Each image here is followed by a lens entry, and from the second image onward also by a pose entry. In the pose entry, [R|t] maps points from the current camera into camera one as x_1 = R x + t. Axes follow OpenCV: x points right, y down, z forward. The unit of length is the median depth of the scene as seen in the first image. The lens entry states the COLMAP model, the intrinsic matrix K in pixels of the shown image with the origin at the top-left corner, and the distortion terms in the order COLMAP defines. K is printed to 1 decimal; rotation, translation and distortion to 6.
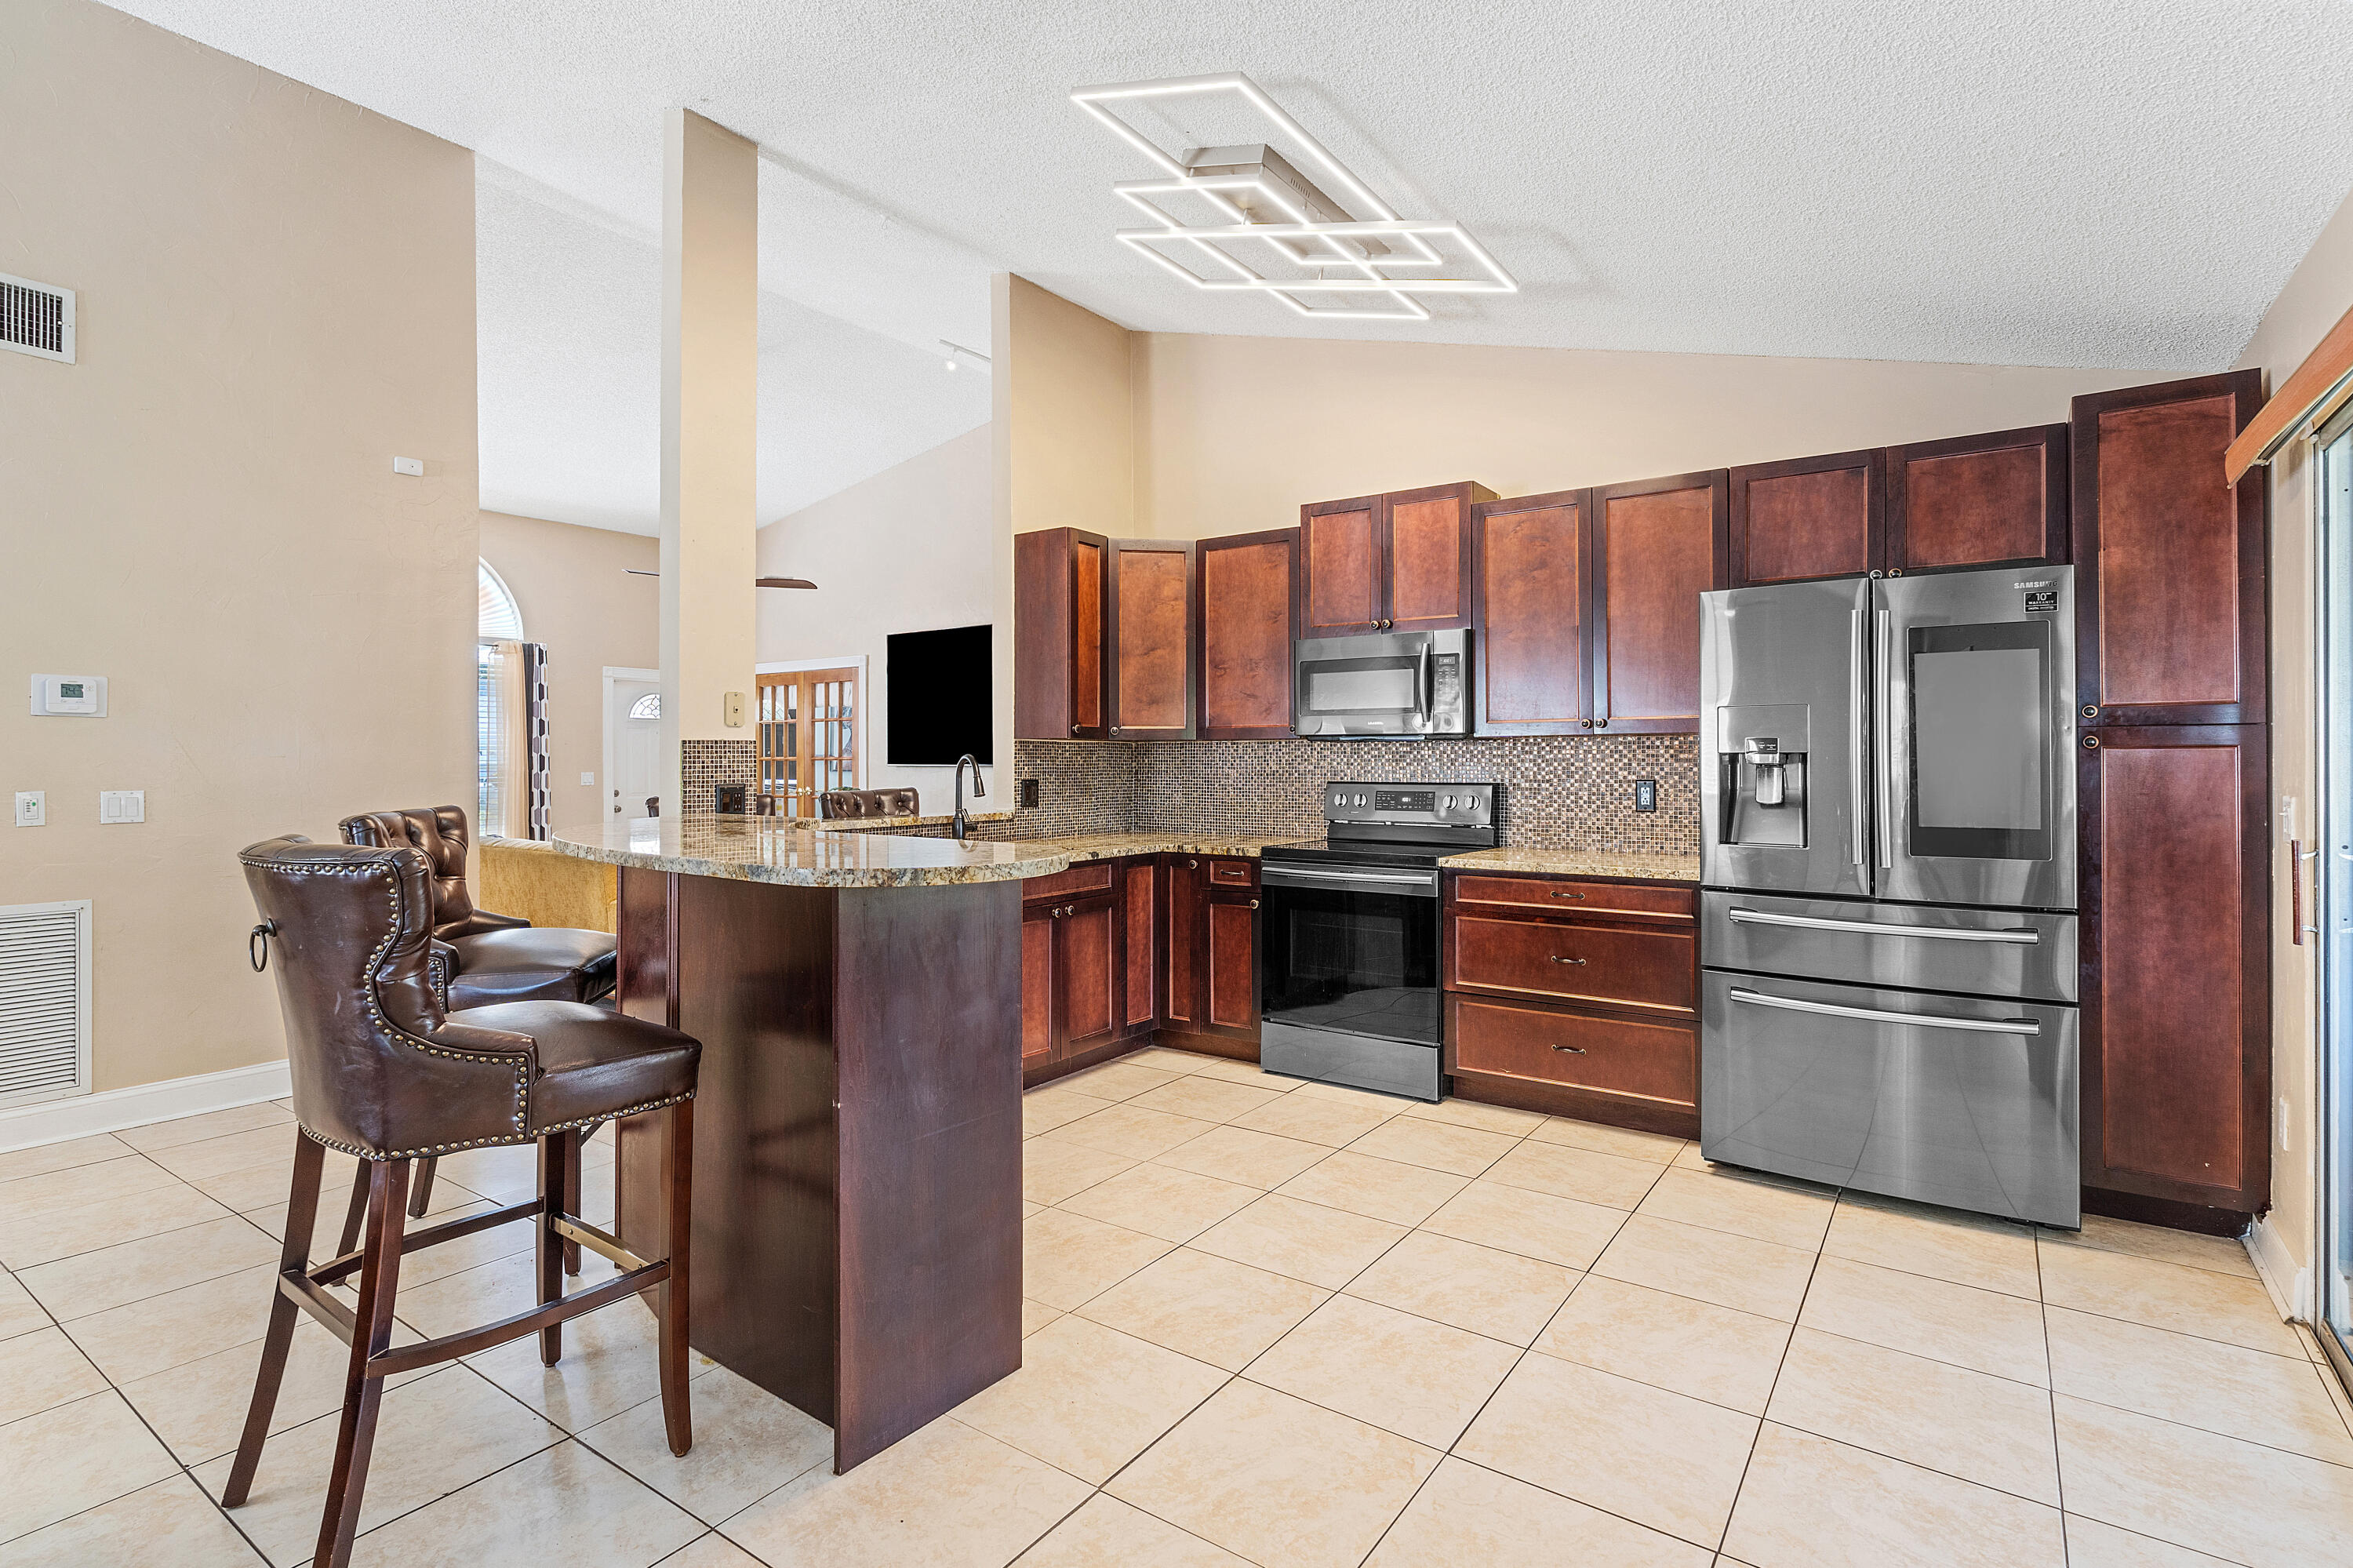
lens RADIAL K [[1155.7, 0, 1166.0], [0, 1155.7, 761.8], [0, 0, 1]] dist [0.001256, -0.001890]
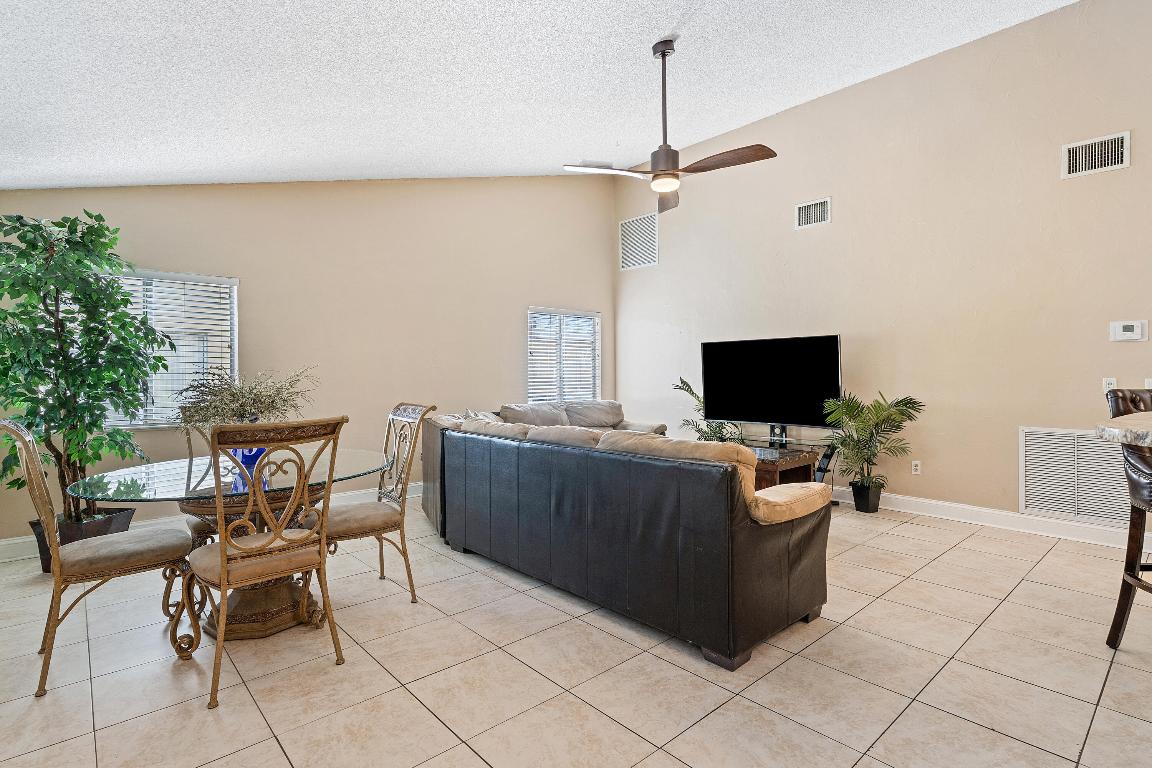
lens RADIAL K [[565.8, 0, 571.4], [0, 565.8, 379.2], [0, 0, 1]] dist [0.001256, -0.001890]
pose [[-0.225623, 0.011161, -0.974151, 0.290170], [0.001042, 0.999937, 0.011215, 0.018114], [0.974214, 0.001515, -0.225620, 0.323597]]
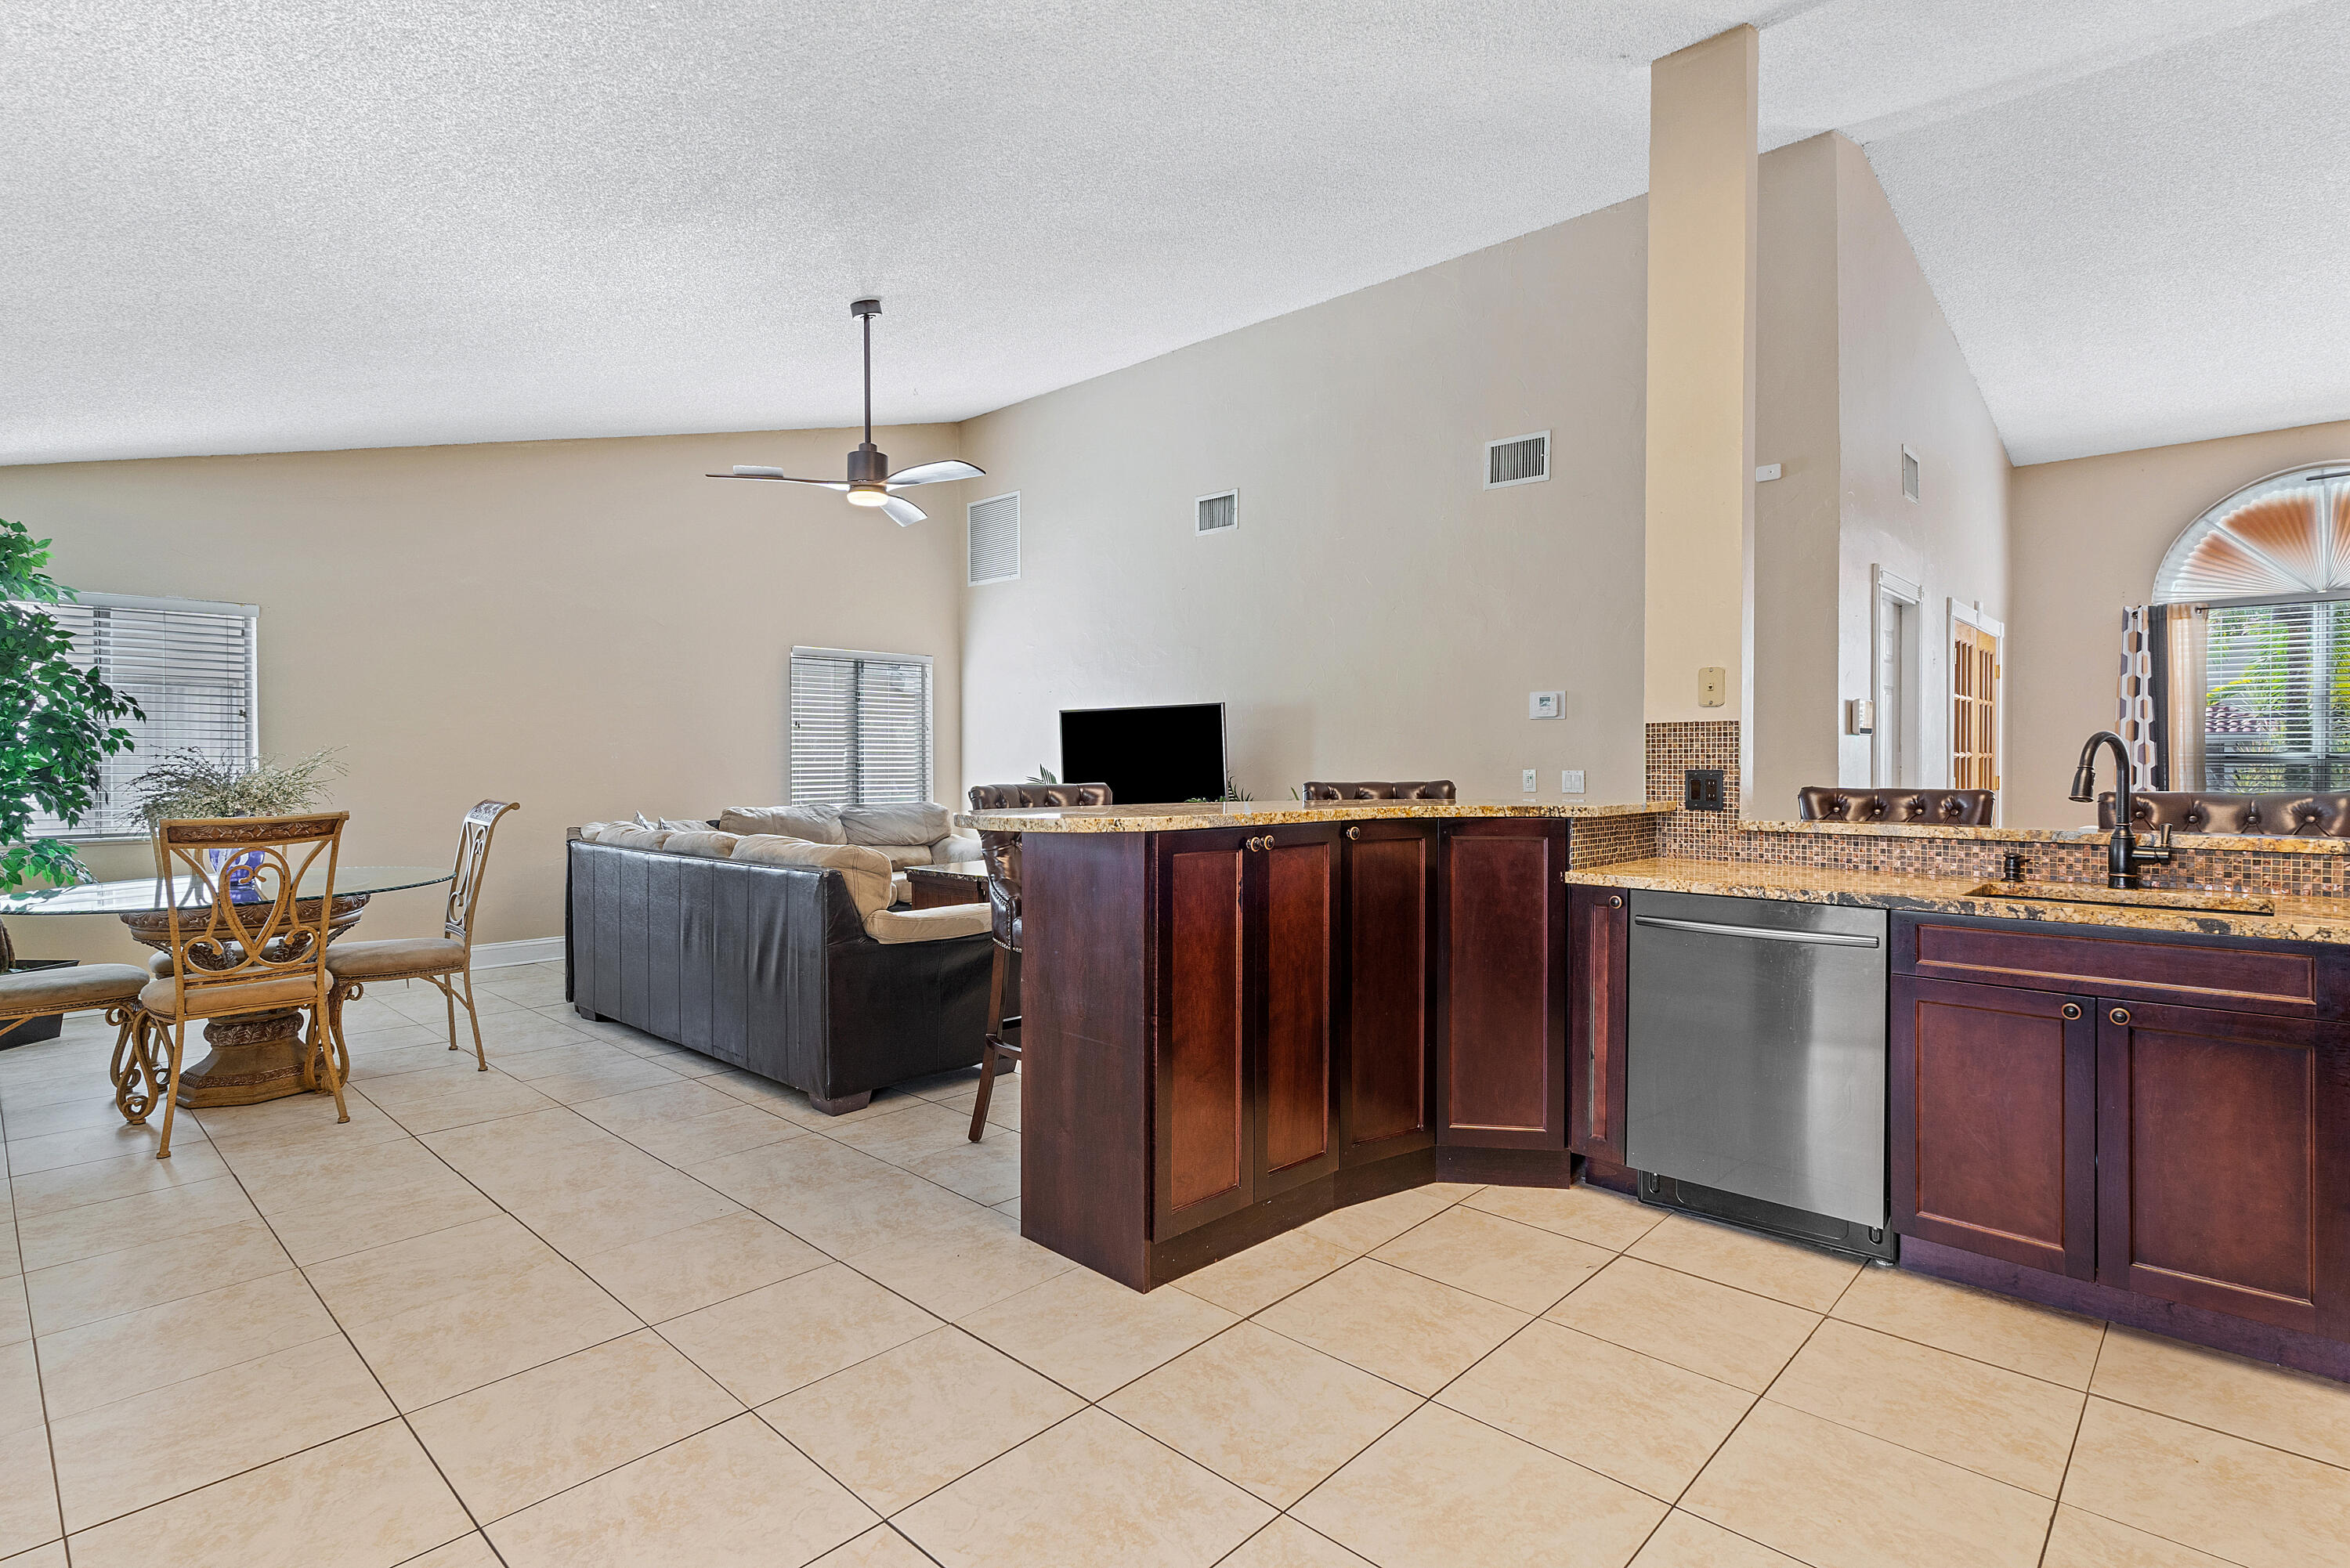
lens RADIAL K [[1154.1, 0, 1173.2], [0, 1154.1, 775.3], [0, 0, 1]] dist [0.001256, -0.001890]
pose [[-0.139875, 0.016251, -0.990036, 0.702425], [-0.004543, 0.999844, 0.017054, 0.011767], [0.990159, 0.006883, -0.139780, 0.879509]]
